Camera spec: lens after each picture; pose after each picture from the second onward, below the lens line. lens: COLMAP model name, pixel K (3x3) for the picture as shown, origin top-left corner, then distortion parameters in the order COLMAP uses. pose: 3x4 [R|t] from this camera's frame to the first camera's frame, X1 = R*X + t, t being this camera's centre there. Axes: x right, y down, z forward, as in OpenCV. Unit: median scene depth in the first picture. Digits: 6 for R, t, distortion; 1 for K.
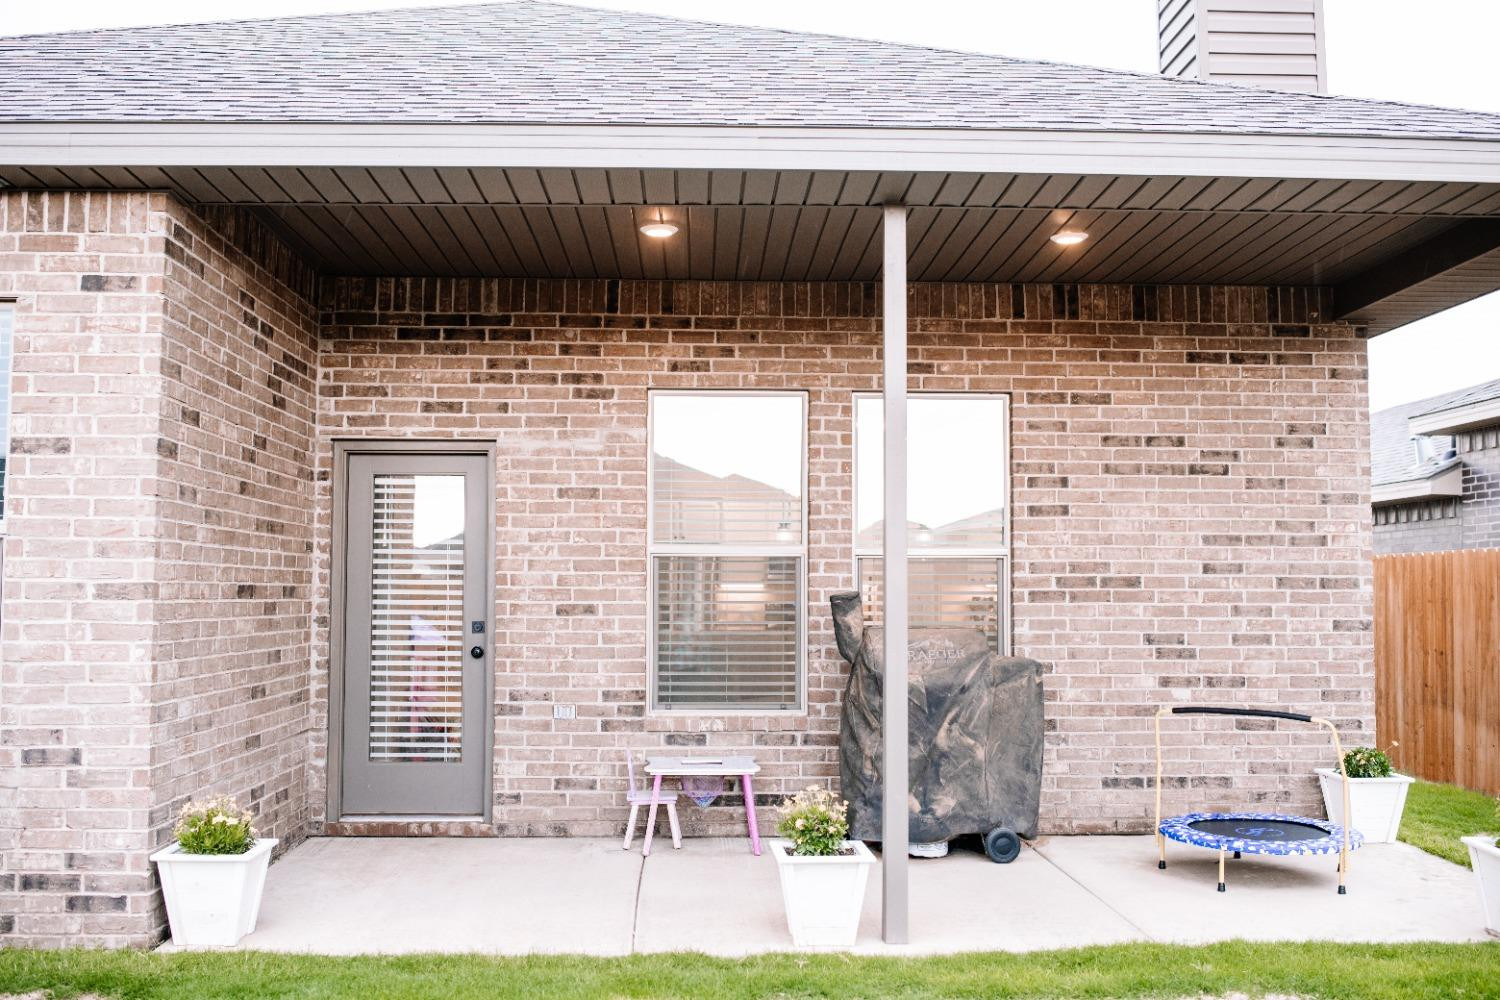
lens RADIAL K [[1489.1, 0, 750.0], [0, 1489.1, 500.0], [0, 0, 1]] dist [-0.040463, 0.003813]
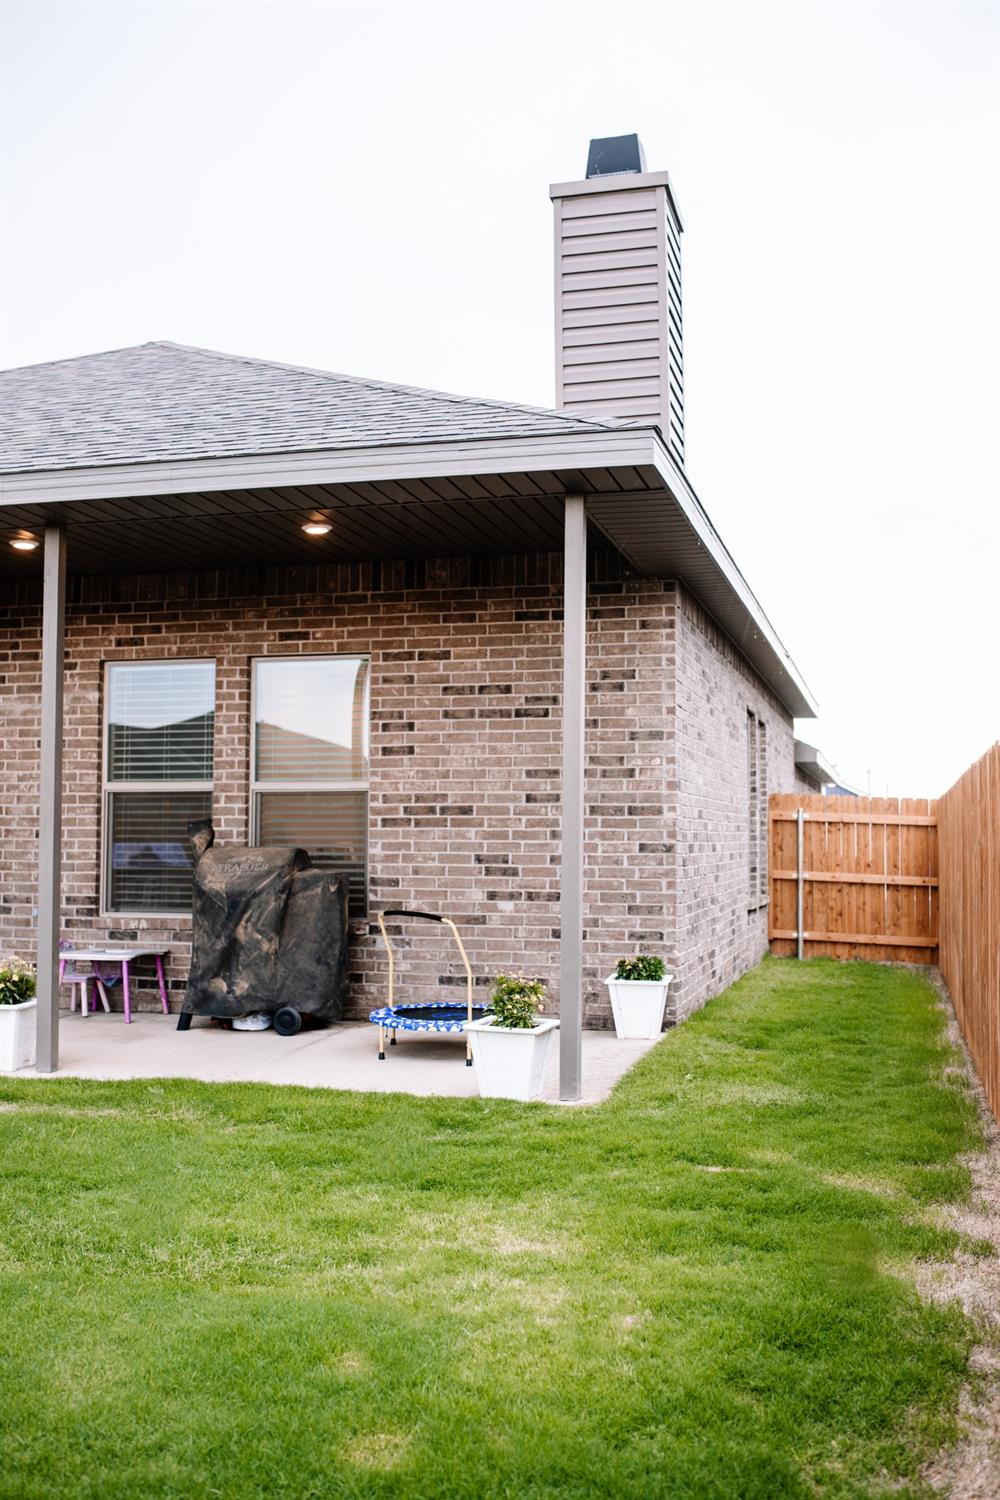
lens RADIAL K [[1489.1, 0, 504.0], [0, 1489.1, 753.5], [0, 0, 1]] dist [-0.040463, 0.003813]
pose [[0.955233, -0.017305, -0.295347, 0.639192], [0.017720, 0.999842, -0.001270, 0.012478], [0.295322, -0.004020, 0.955389, -0.116358]]
